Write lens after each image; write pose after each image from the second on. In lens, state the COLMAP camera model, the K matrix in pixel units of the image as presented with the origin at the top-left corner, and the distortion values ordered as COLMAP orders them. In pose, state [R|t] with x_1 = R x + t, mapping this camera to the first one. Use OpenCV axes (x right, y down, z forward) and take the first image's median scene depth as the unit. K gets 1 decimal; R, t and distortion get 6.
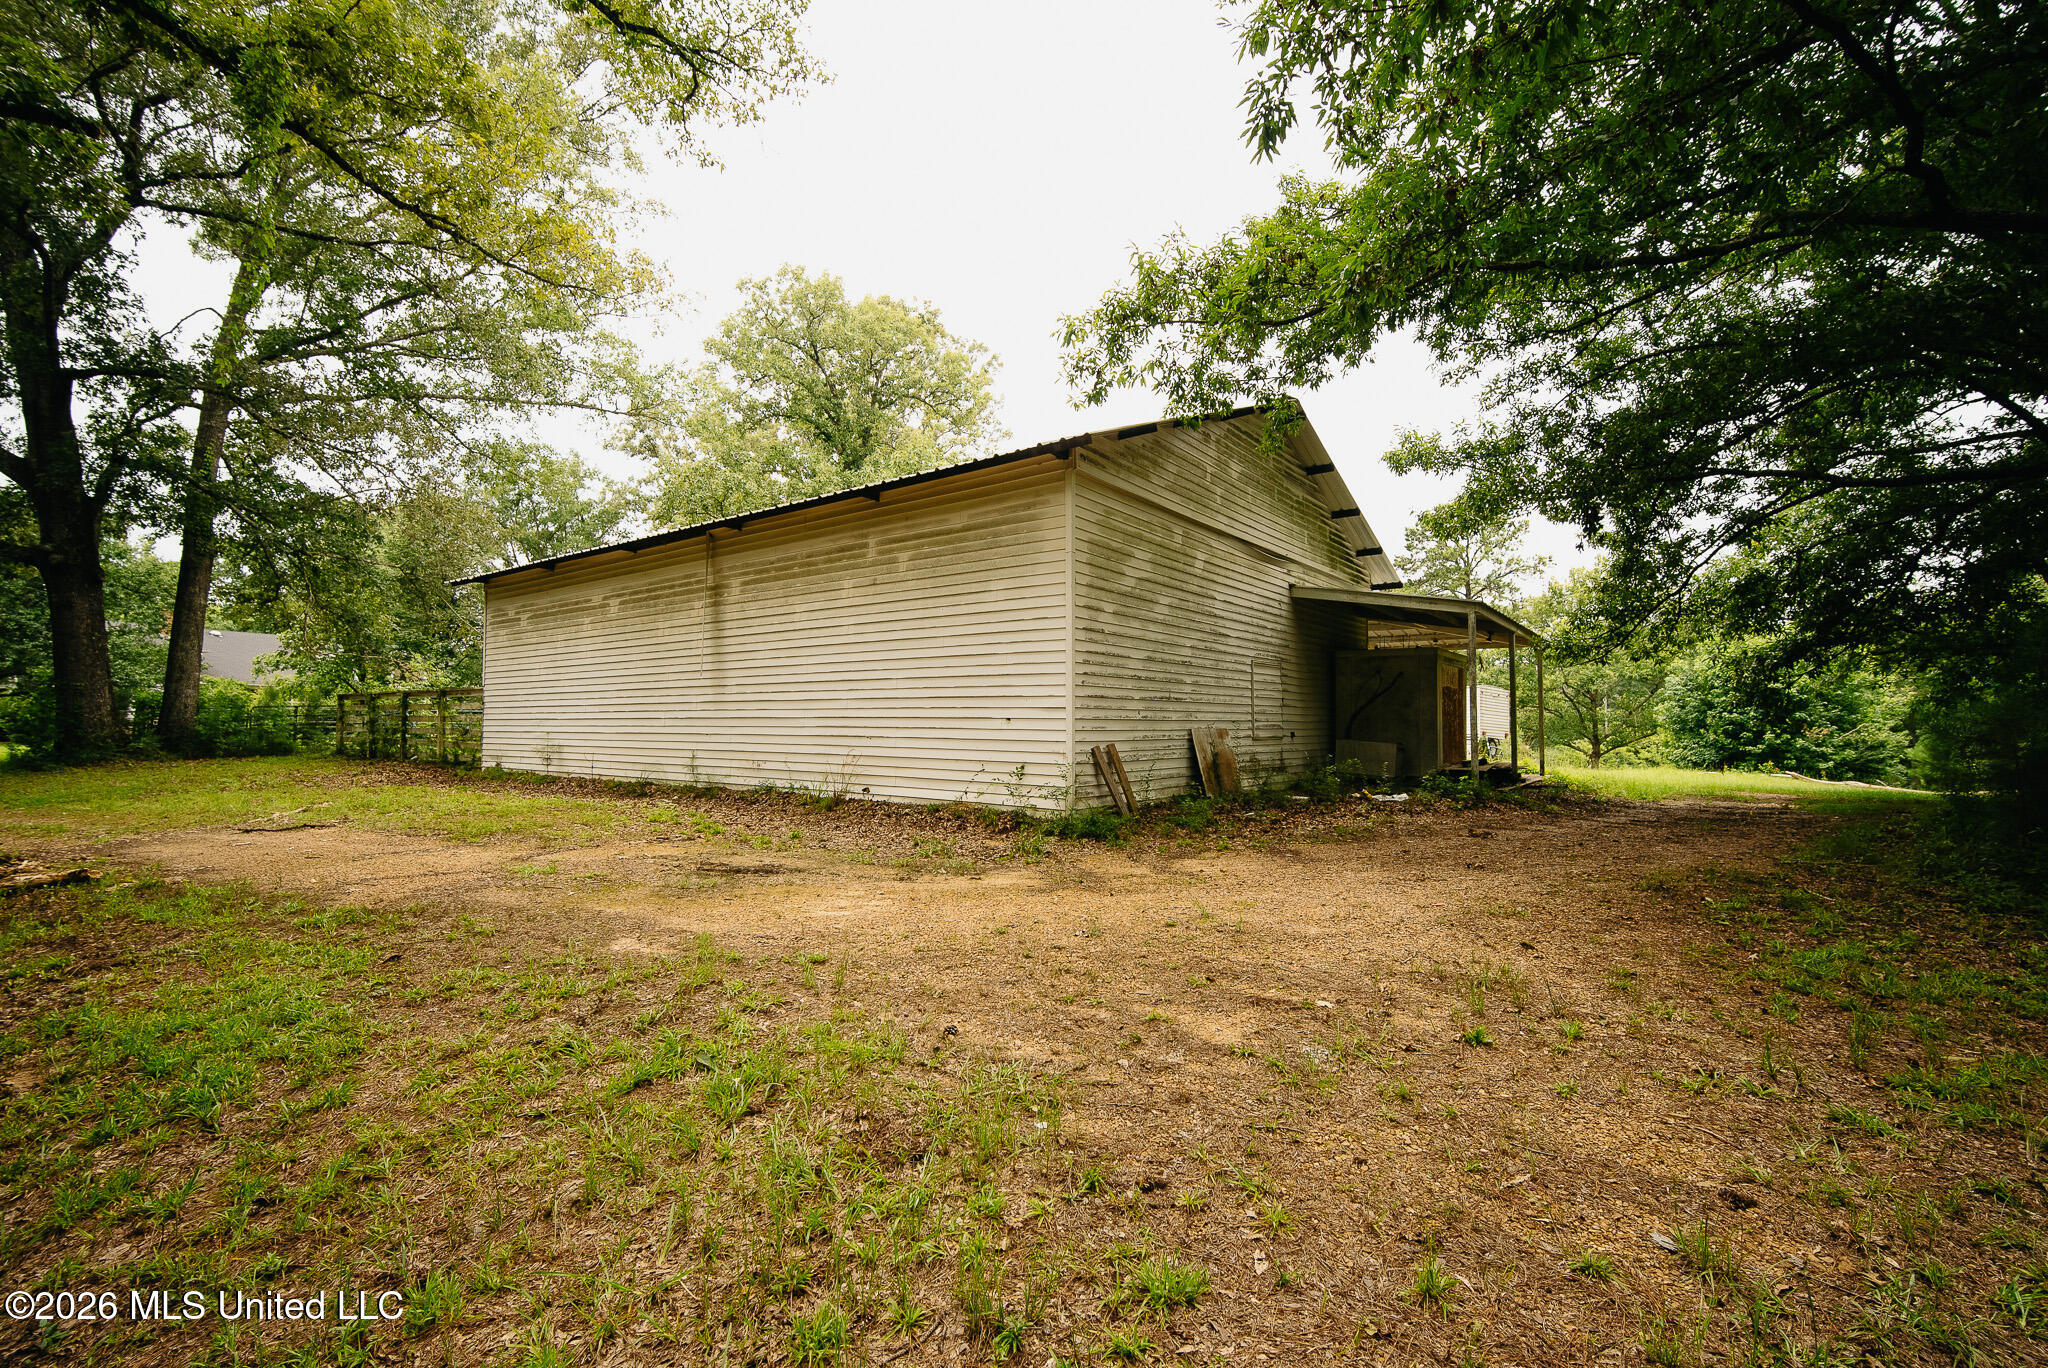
lens RADIAL K [[893.8, 0, 1024.0], [0, 893.8, 684.0], [0, 0, 1]] dist [-0.007343, 0.000294]
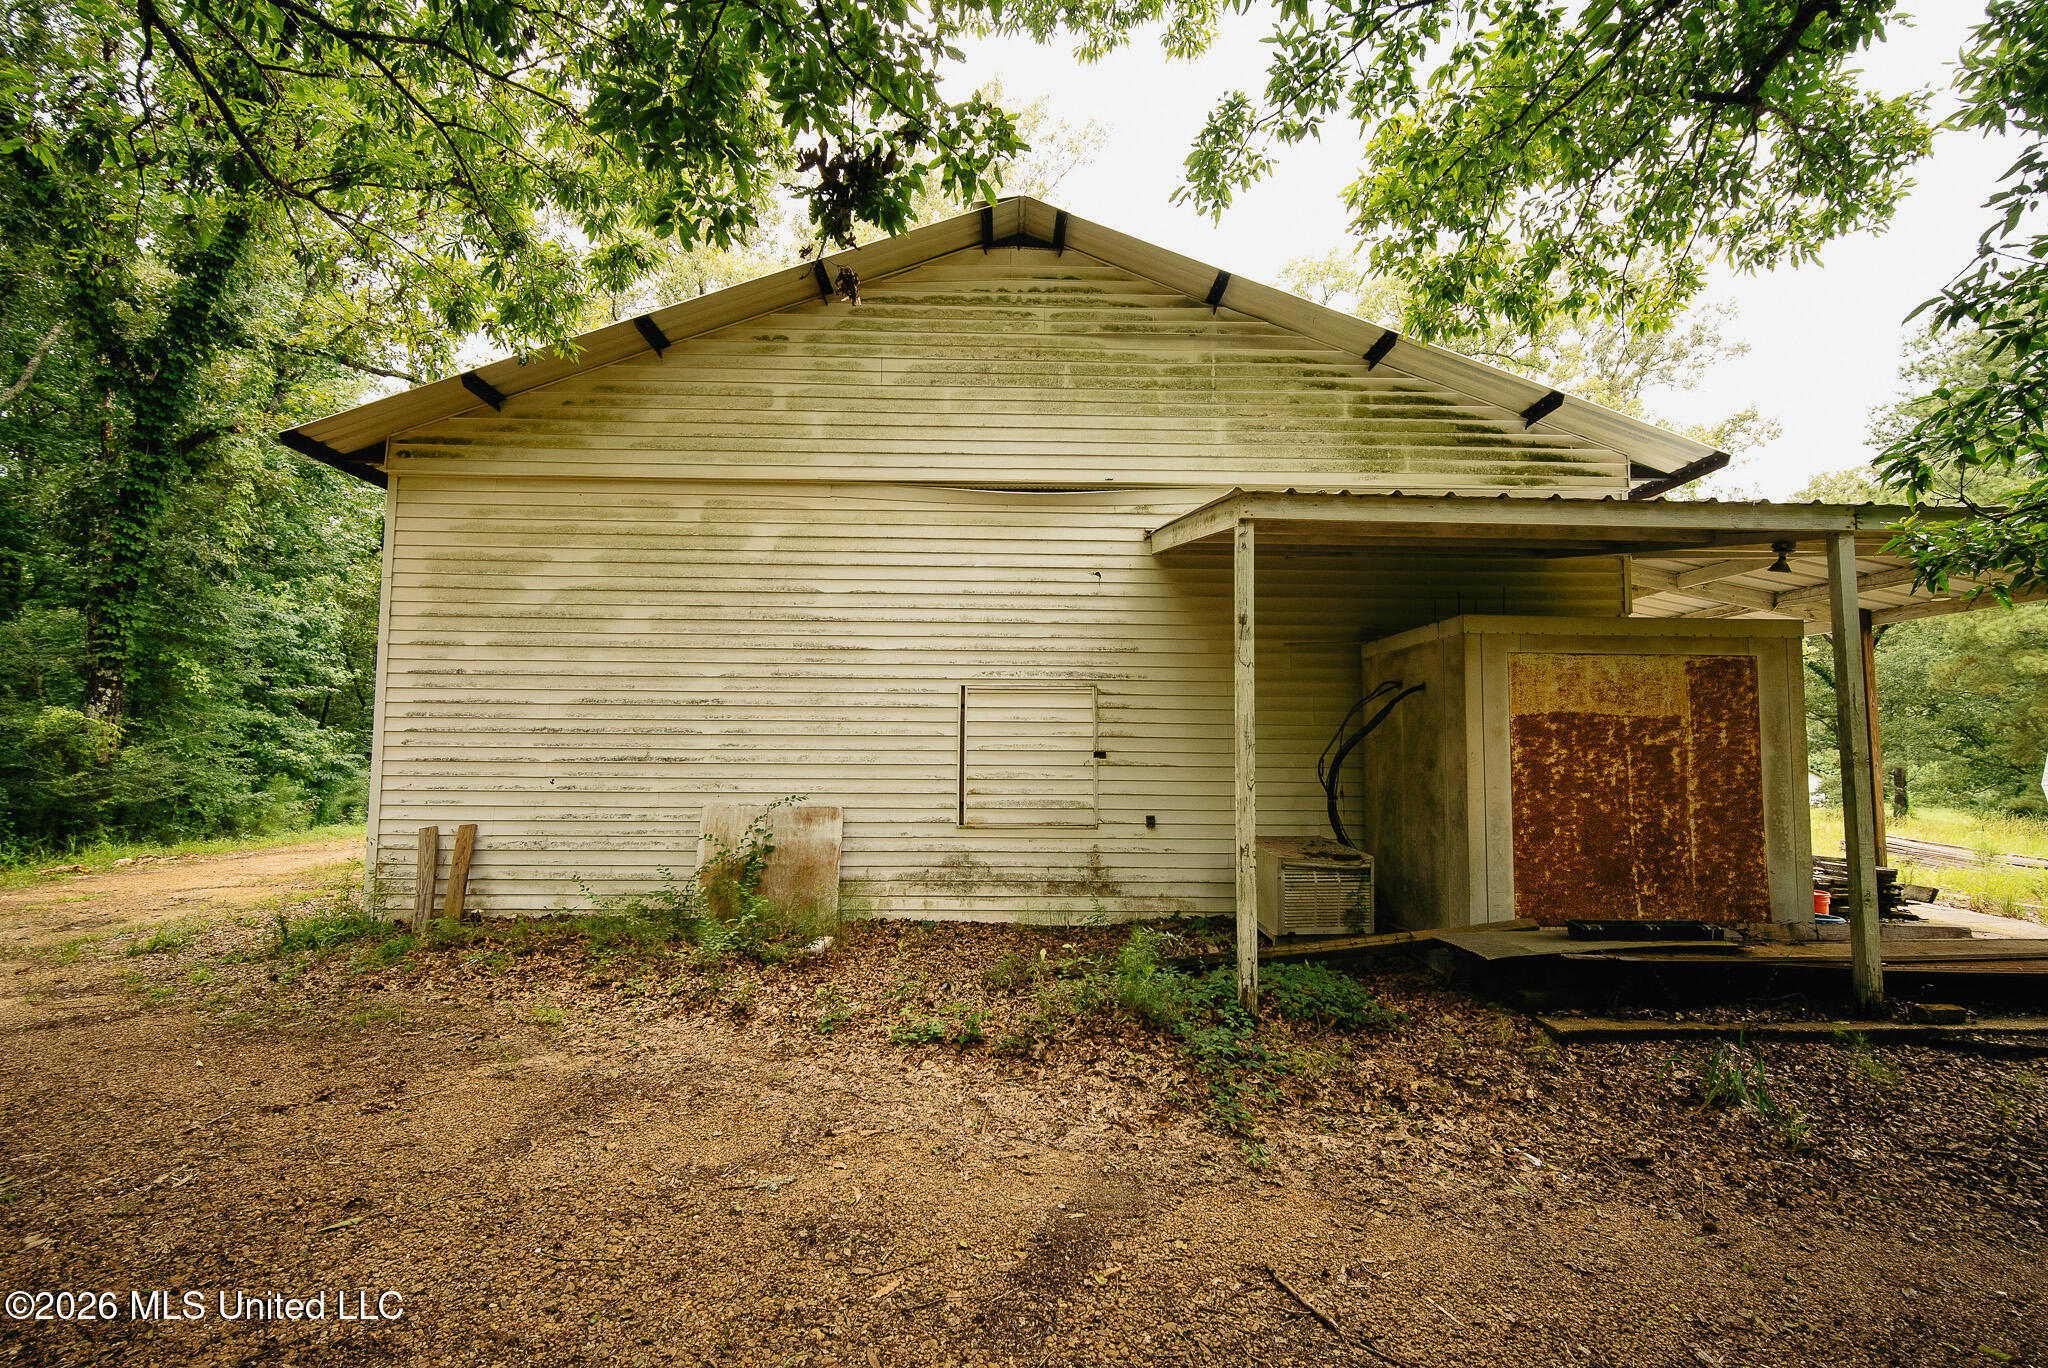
lens RADIAL K [[893.8, 0, 1024.0], [0, 893.8, 684.0], [0, 0, 1]] dist [-0.007343, 0.000294]
pose [[0.623955, -0.054726, -0.779542, 0.870205], [0.029735, 0.998485, -0.046295, -0.000510], [0.780895, 0.005706, 0.624637, 0.817372]]
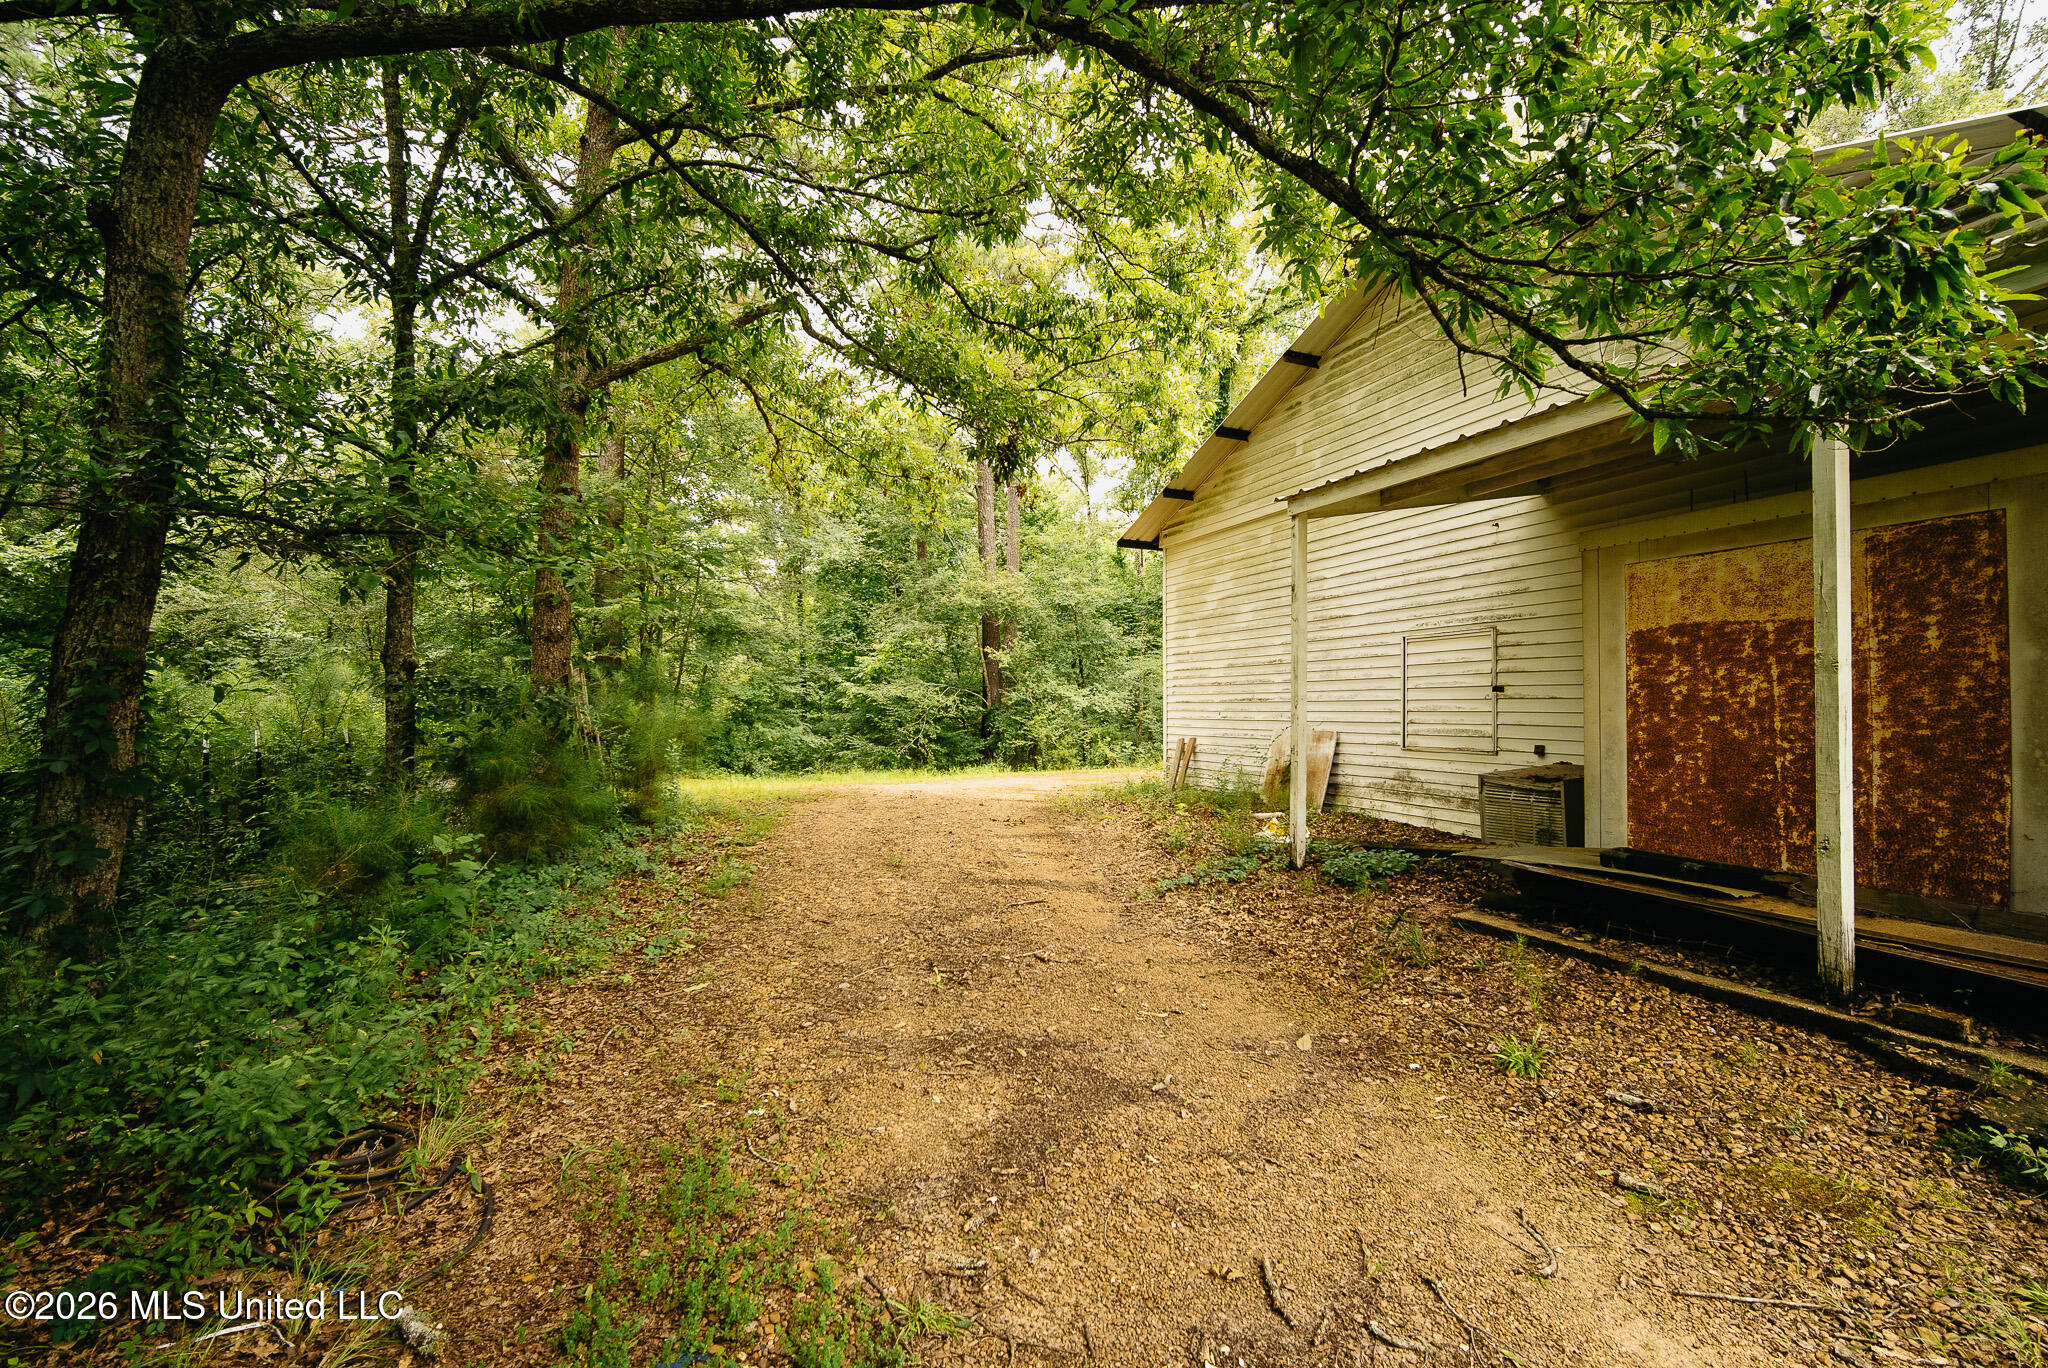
lens RADIAL K [[893.8, 0, 1024.0], [0, 893.8, 684.0], [0, 0, 1]] dist [-0.007343, 0.000294]
pose [[-0.519391, -0.022887, -0.854230, 1.222937], [0.040681, 0.997846, -0.051470, 0.041755], [0.853568, -0.061484, -0.517341, 1.336329]]
